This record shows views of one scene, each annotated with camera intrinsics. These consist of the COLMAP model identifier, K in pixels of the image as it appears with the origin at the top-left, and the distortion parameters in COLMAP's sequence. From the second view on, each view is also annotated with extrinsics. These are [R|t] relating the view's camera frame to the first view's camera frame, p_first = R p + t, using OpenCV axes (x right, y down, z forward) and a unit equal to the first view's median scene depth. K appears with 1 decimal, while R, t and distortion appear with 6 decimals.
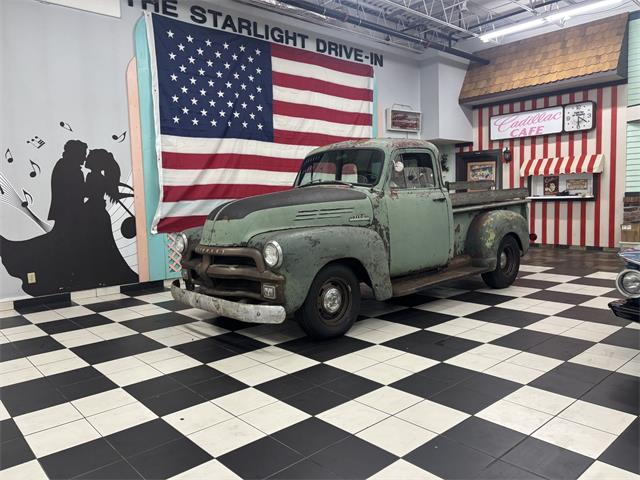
lens RADIAL K [[482.9, 0, 322.3], [0, 482.9, 239.6], [0, 0, 1]] dist [0.052595, -0.069186]
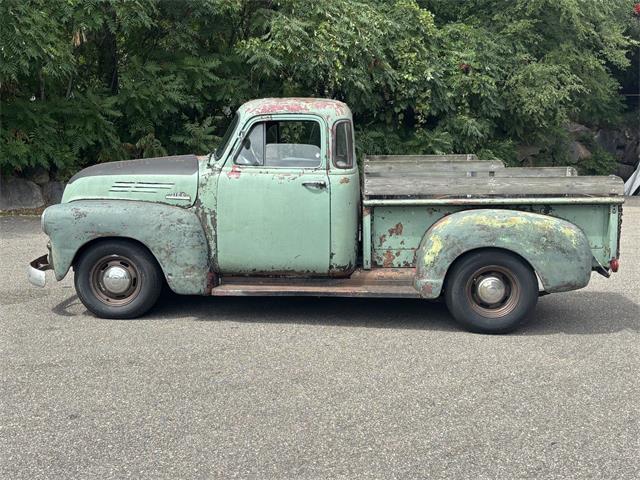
lens RADIAL K [[818.4, 0, 325.3], [0, 818.4, 251.4], [0, 0, 1]] dist [0.169113, -0.565331]
pose [[0.709672, 0.151194, -0.688118, 0.895815], [-0.108424, 0.988504, 0.105376, -0.090696], [0.696139, -0.000174, 0.717907, 0.084194]]
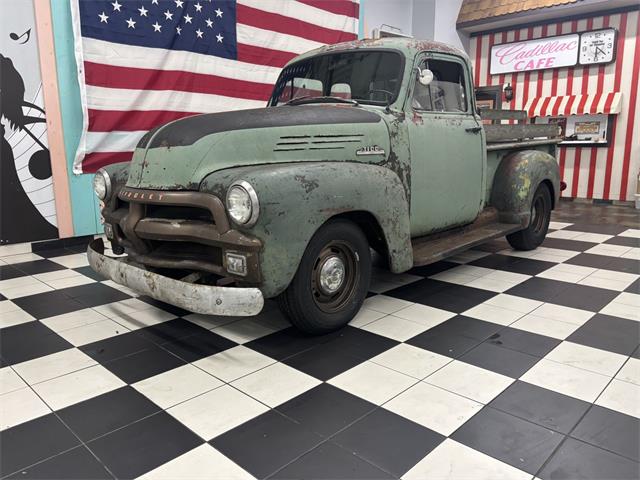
lens RADIAL K [[481.7, 0, 320.0], [0, 481.7, 240.0], [0, 0, 1]] dist [0.049632, -0.060212]
pose [[0.997256, 0.007161, 0.073688, -0.028674], [-0.014685, 0.994668, 0.102080, 0.007529], [-0.072564, -0.102882, 0.992043, 0.226893]]
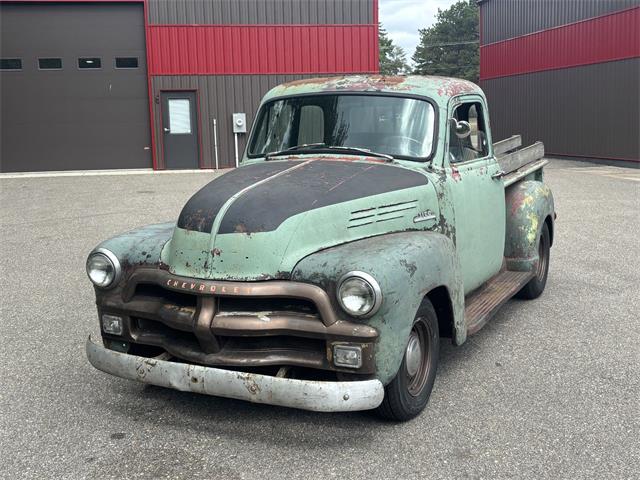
lens RADIAL K [[818.4, 0, 325.3], [0, 818.4, 251.4], [0, 0, 1]] dist [0.169113, -0.565331]
pose [[0.929193, -0.048283, 0.366427, -0.295465], [0.018101, 0.996185, 0.085363, -0.063500], [-0.369151, -0.072686, 0.926523, 0.049025]]
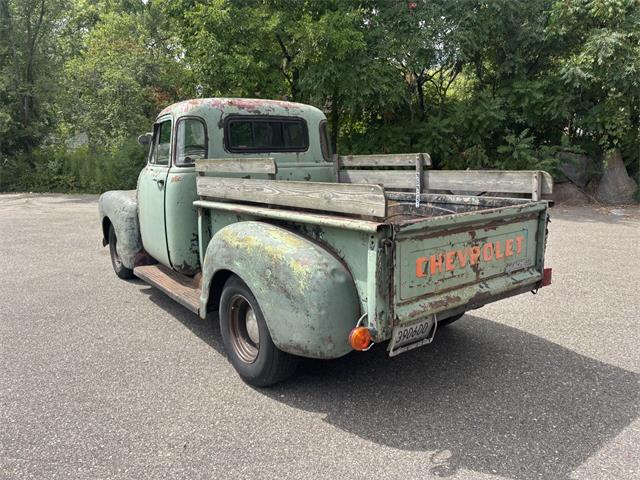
lens RADIAL K [[482.9, 0, 322.3], [0, 482.9, 239.6], [0, 0, 1]] dist [0.052595, -0.069186]
pose [[-0.102917, 0.221184, -0.969786, 0.774567], [-0.075585, 0.970406, 0.229347, -0.149715], [0.991814, 0.096905, -0.083153, 1.046330]]
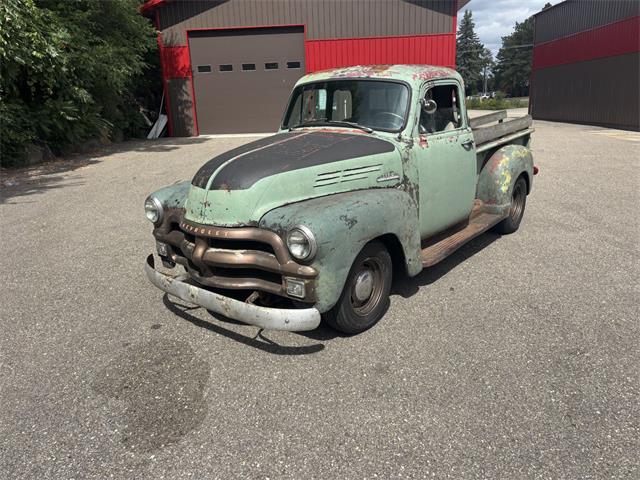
lens RADIAL K [[482.9, 0, 322.3], [0, 482.9, 239.6], [0, 0, 1]] dist [0.052595, -0.069186]
pose [[0.988385, -0.044637, 0.145269, -0.104226], [0.014441, 0.979154, 0.202606, -0.073587], [-0.151284, -0.198155, 0.968425, 0.154013]]
